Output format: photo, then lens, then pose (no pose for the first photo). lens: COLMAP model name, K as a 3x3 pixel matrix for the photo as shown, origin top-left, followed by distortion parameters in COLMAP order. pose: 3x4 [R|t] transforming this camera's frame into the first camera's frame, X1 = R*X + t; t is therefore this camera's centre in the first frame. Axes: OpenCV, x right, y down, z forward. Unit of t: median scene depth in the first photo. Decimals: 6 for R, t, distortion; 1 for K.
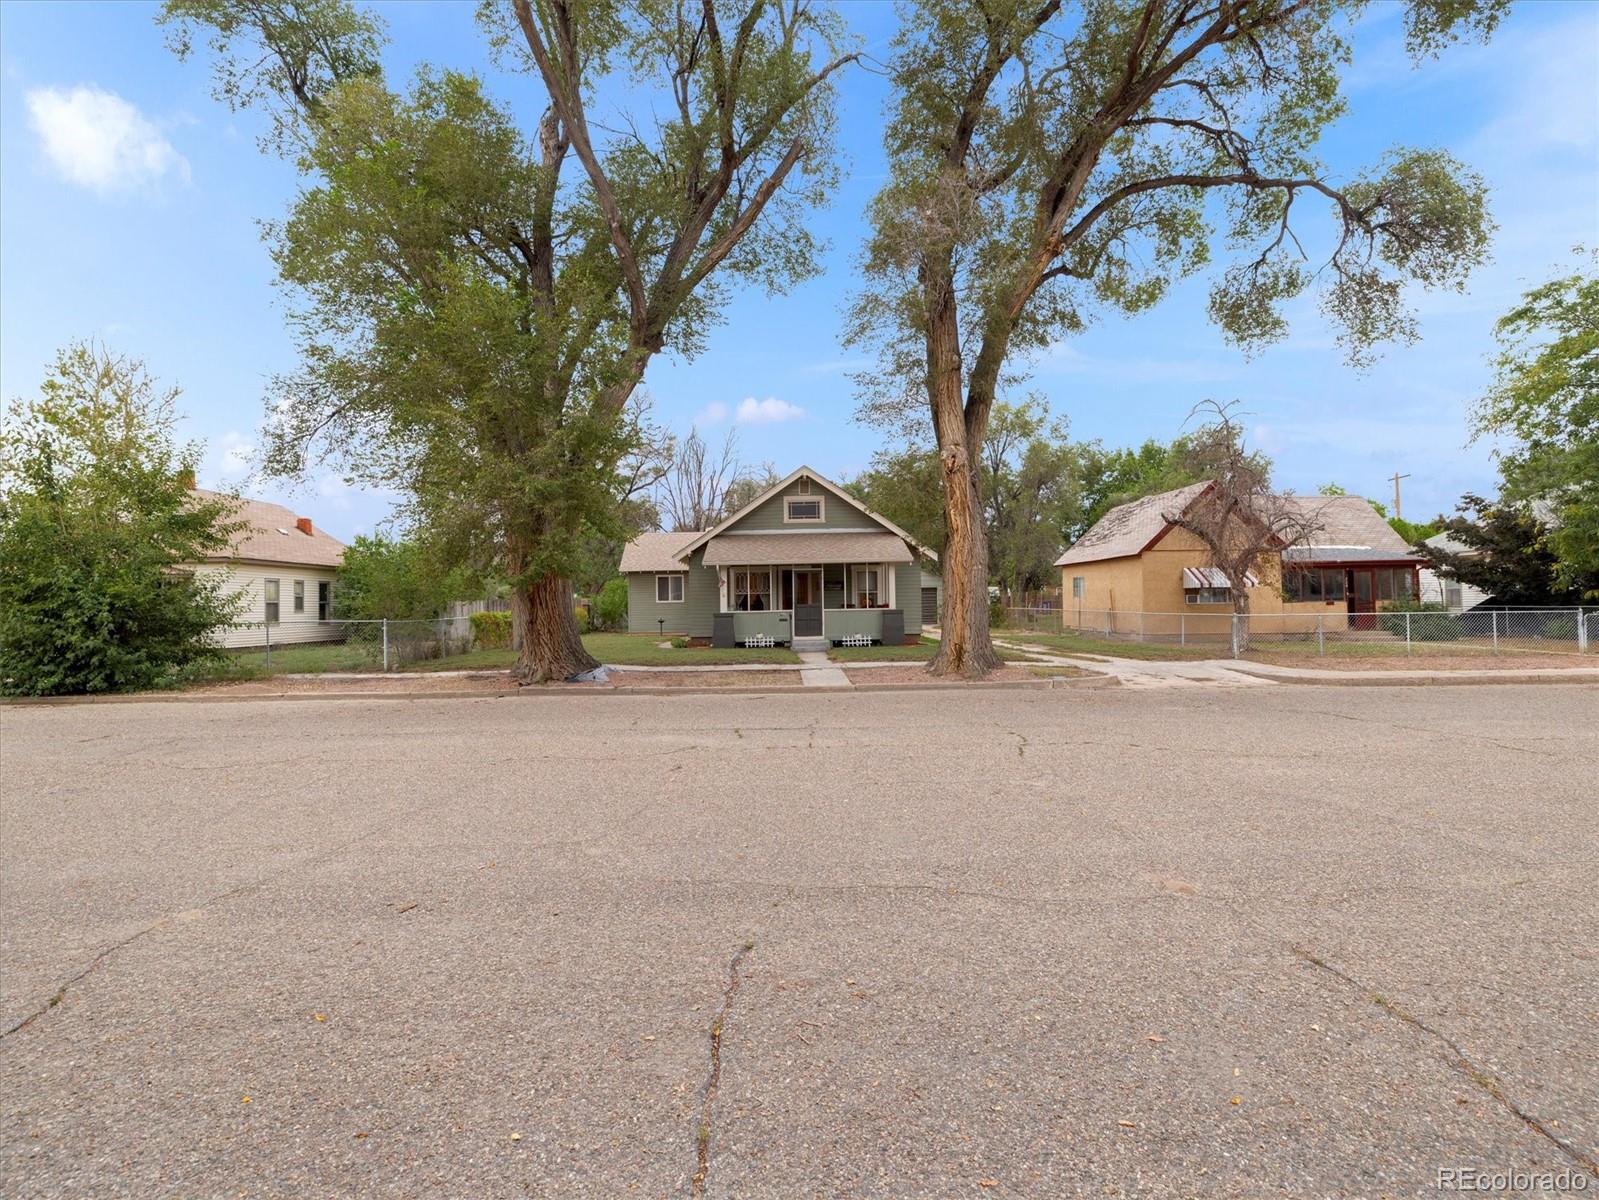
lens RADIAL K [[760.0, 0, 799.5], [0, 760.0, 600.0], [0, 0, 1]] dist [0.001767, -0.000568]
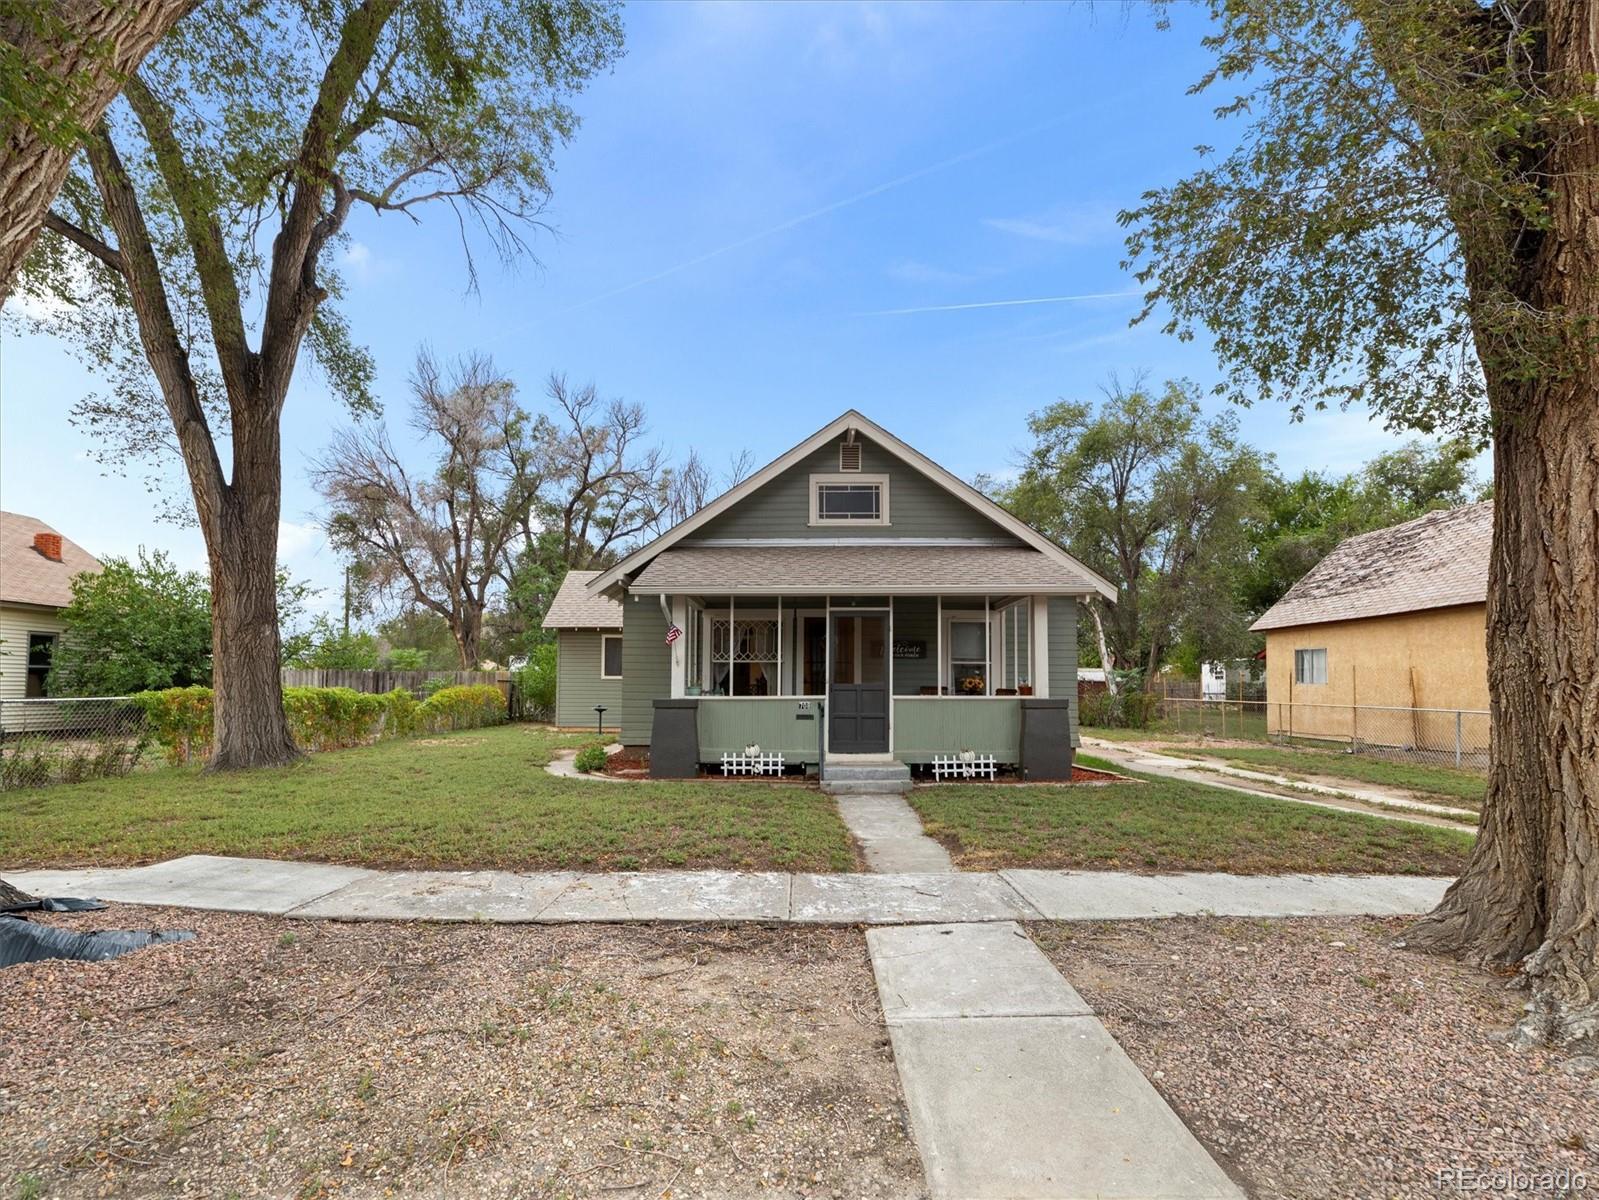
lens RADIAL K [[760.0, 0, 799.5], [0, 760.0, 600.0], [0, 0, 1]] dist [0.001767, -0.000568]
pose [[0.999396, 0.017032, -0.030299, -0.011354], [-0.020304, 0.993594, -0.111170, 0.006749], [0.028211, 0.111718, 0.993339, 0.510923]]
